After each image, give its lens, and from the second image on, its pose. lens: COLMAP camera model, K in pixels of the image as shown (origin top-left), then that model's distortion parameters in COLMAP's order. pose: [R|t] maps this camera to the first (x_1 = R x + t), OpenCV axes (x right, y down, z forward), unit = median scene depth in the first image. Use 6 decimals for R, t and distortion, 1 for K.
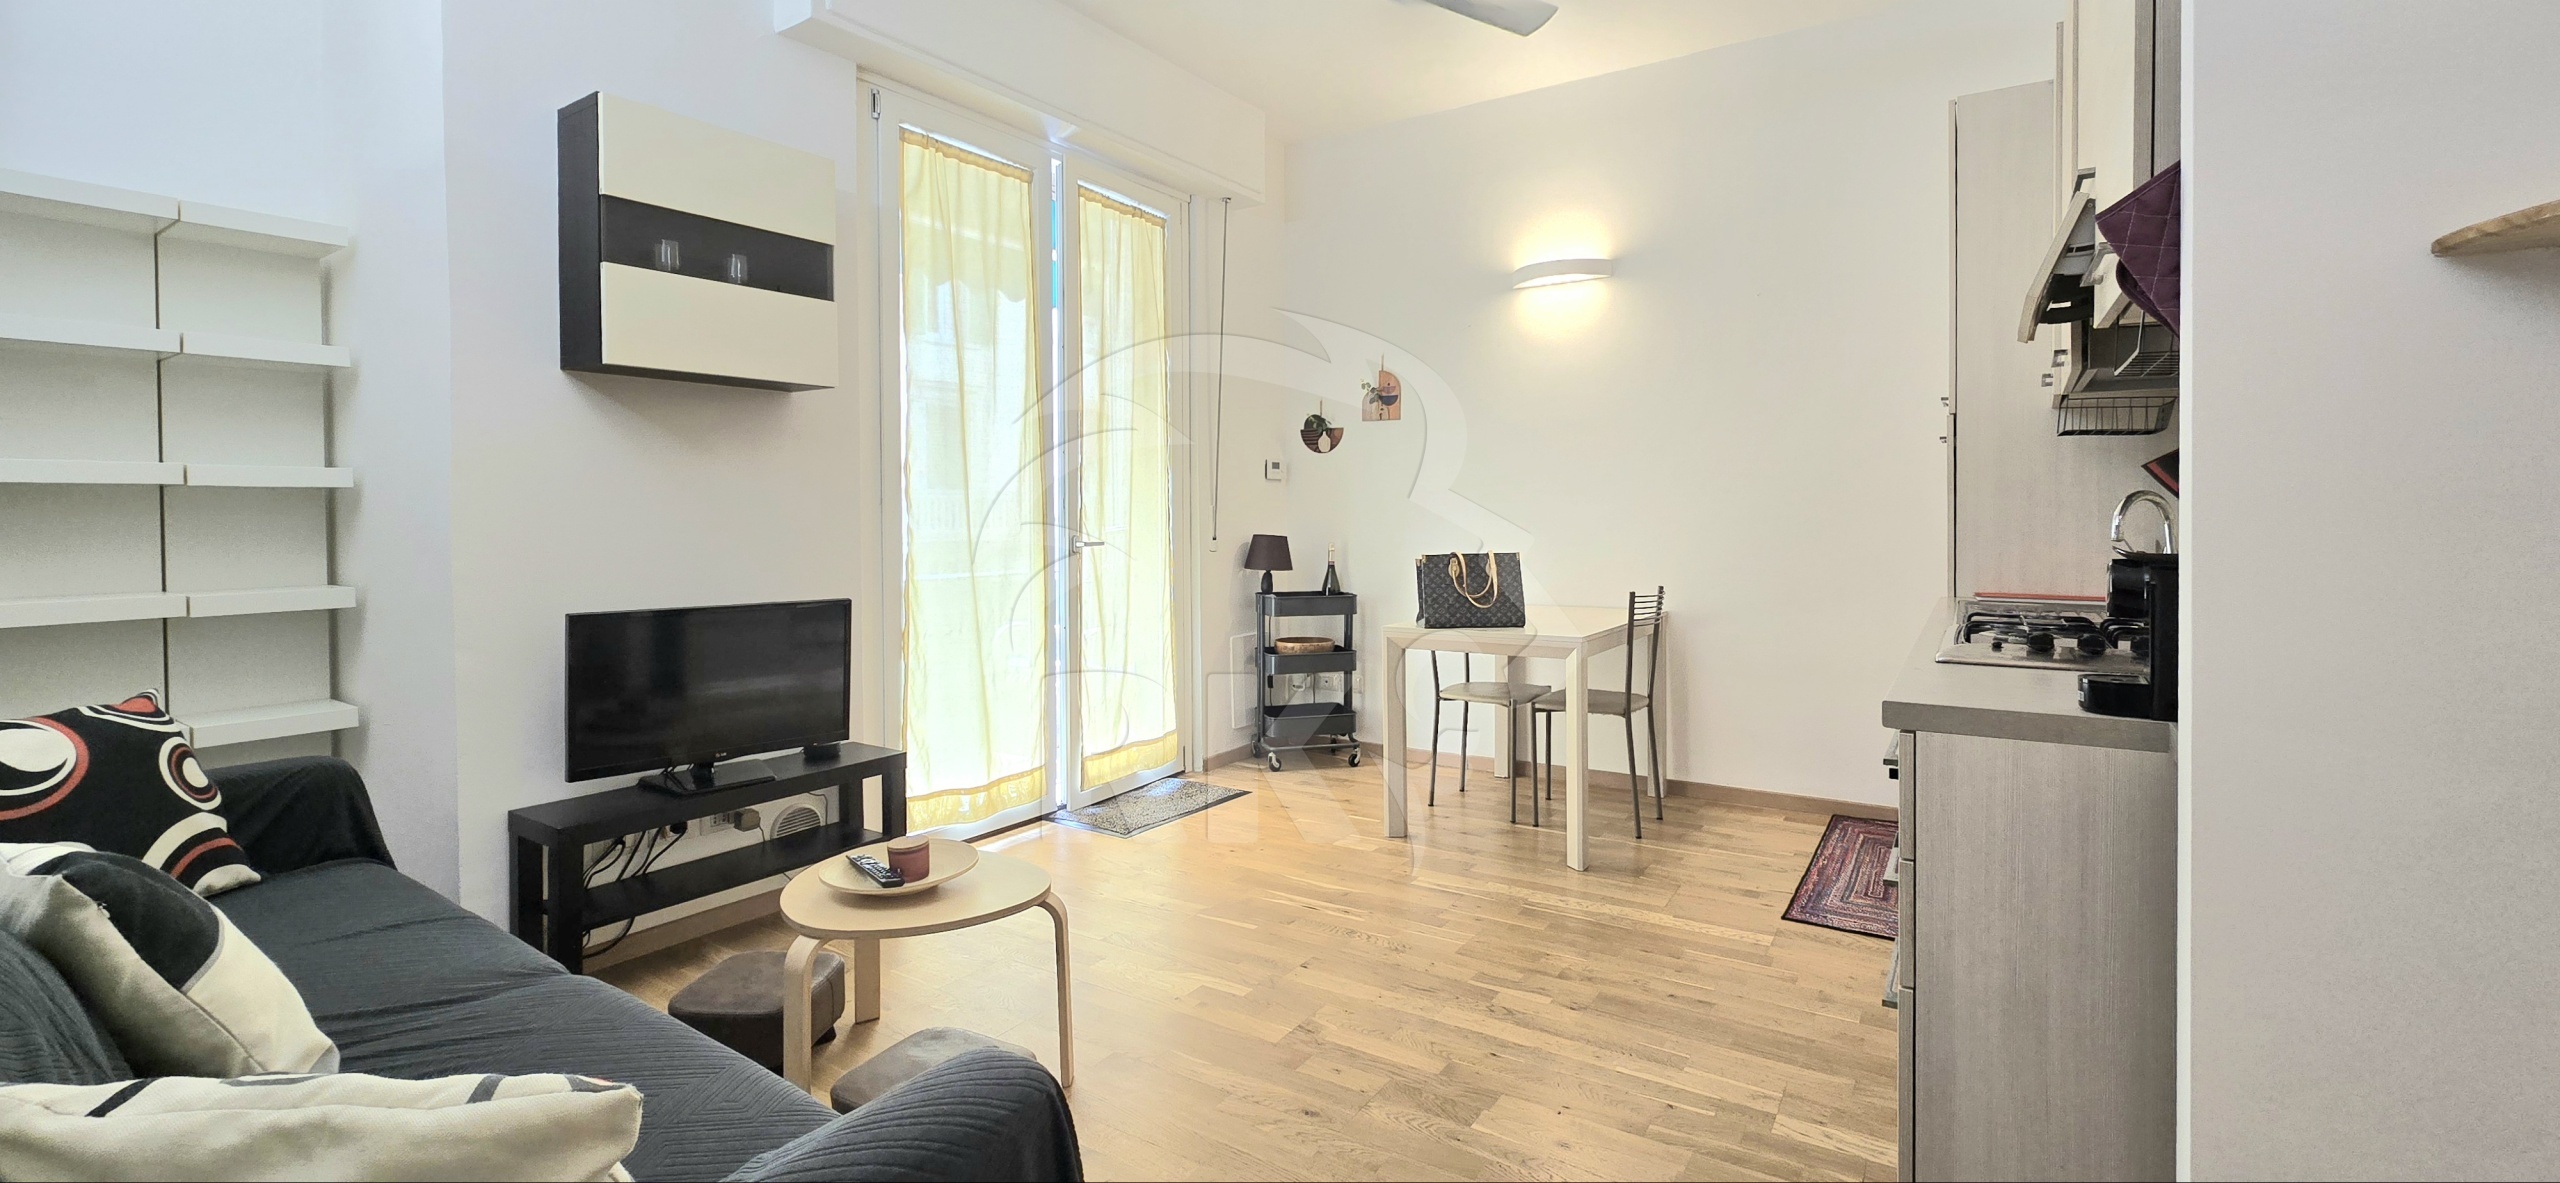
lens RADIAL K [[1065.9, 0, 1279.8], [0, 1065.9, 526.8], [0, 0, 1]] dist [-0.009622, -0.000194]
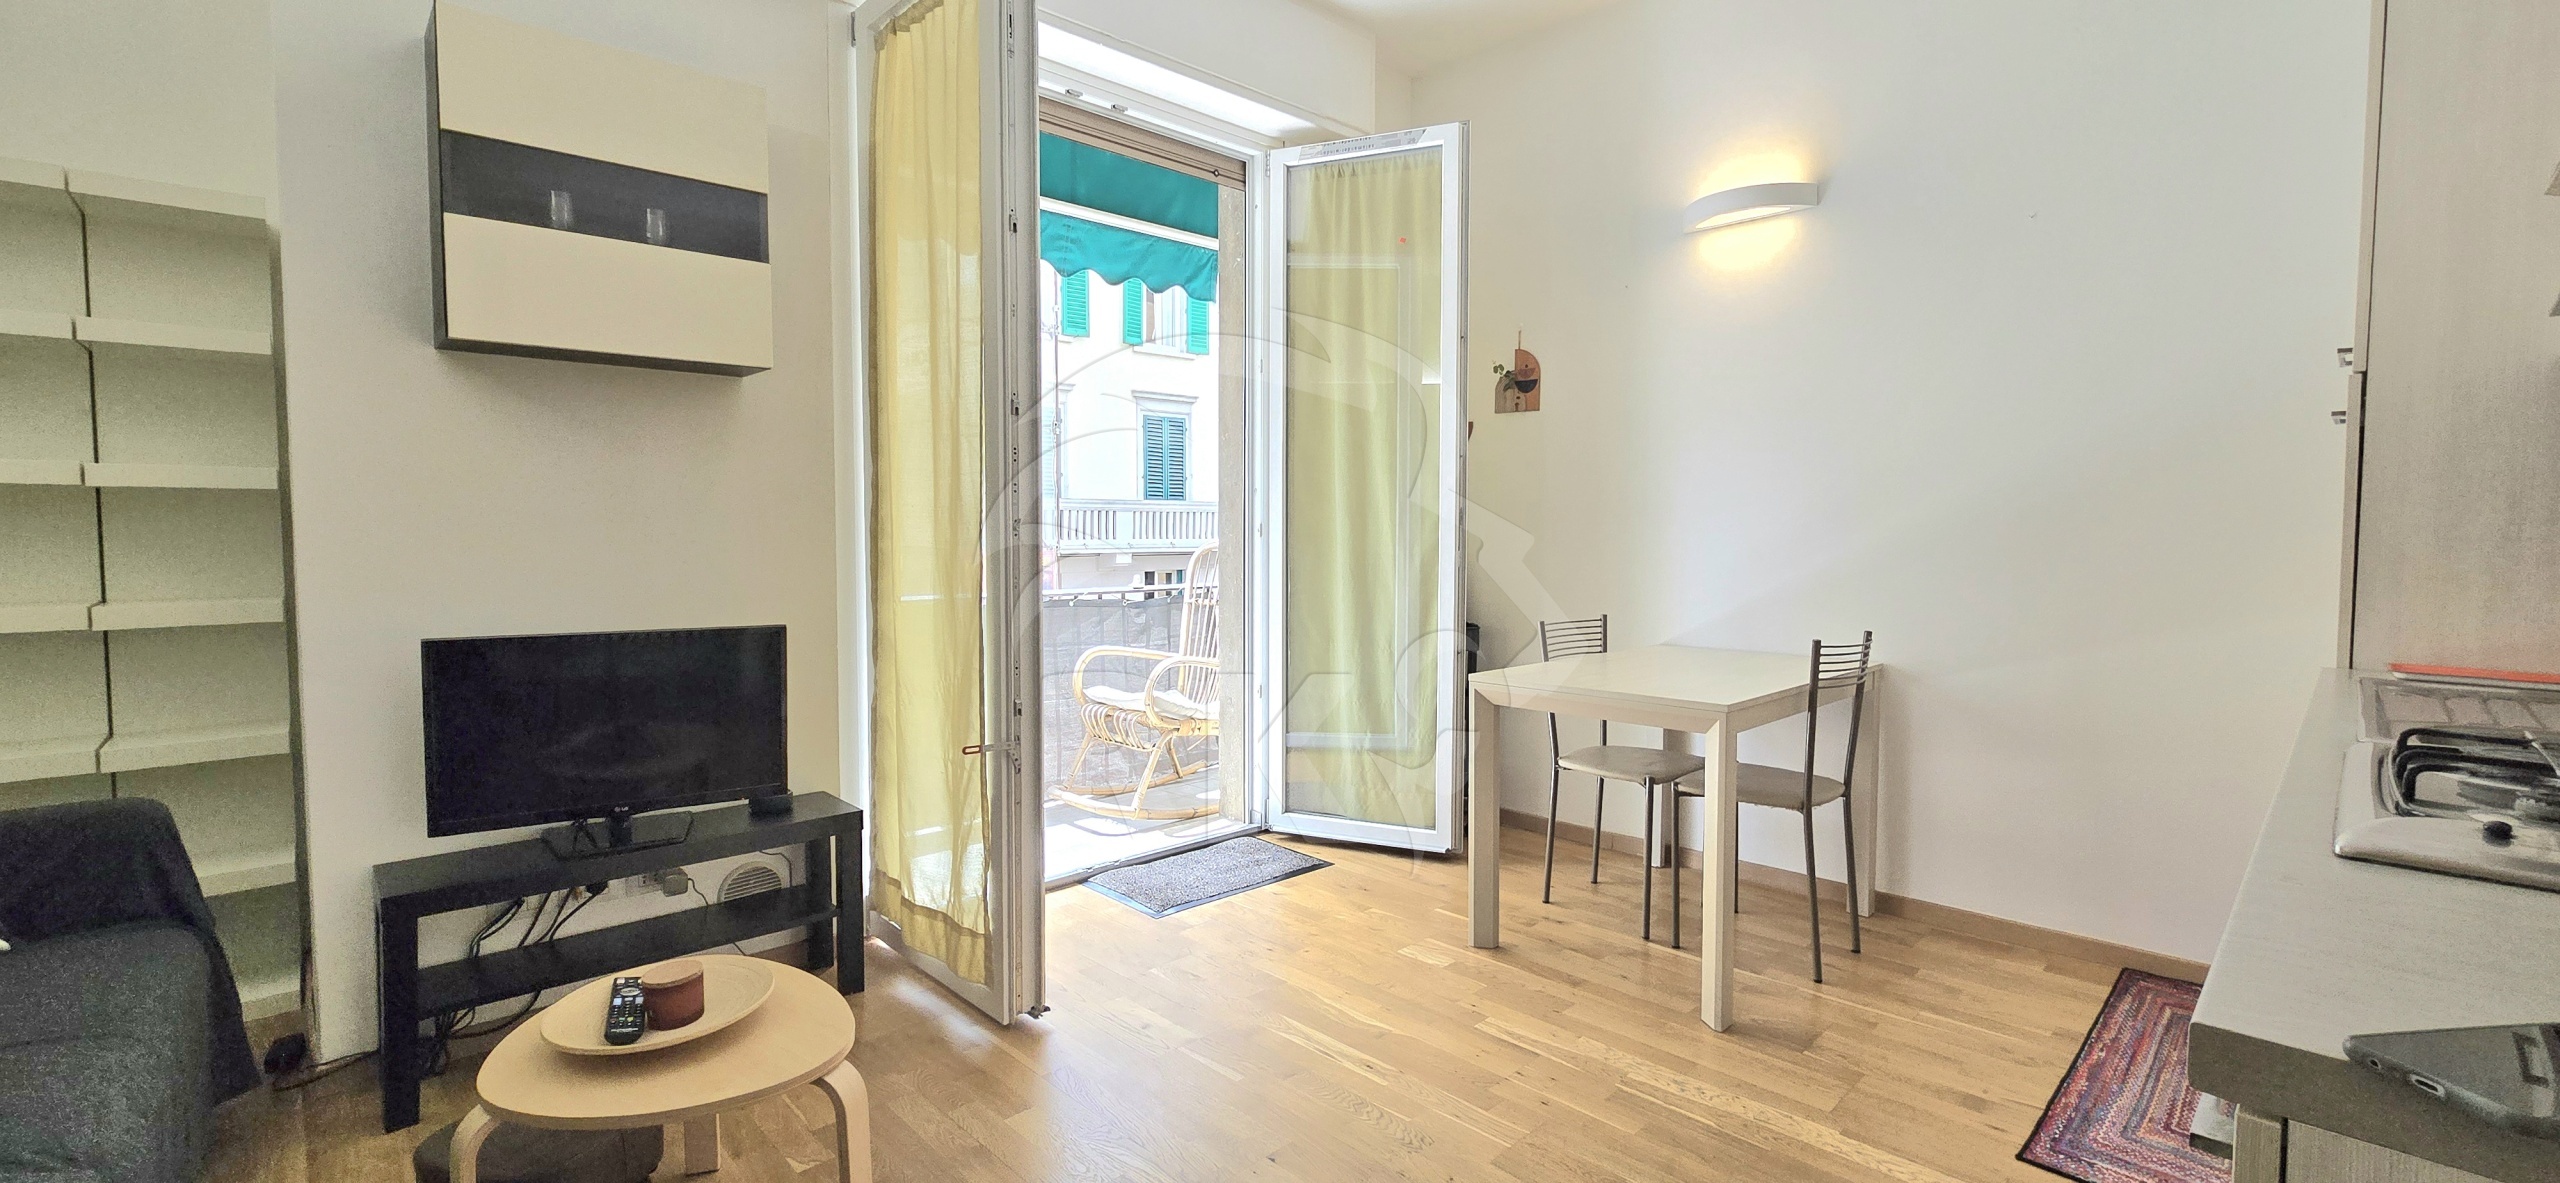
lens RADIAL K [[1064.0, 0, 1313.1], [0, 1064.0, 570.5], [0, 0, 1]] dist [-0.007067, -0.000637]
pose [[0.981176, 0.016968, -0.192370, 0.155209], [-0.010926, 0.999415, 0.032423, -0.005915], [0.192807, -0.029711, 0.980787, 0.270710]]
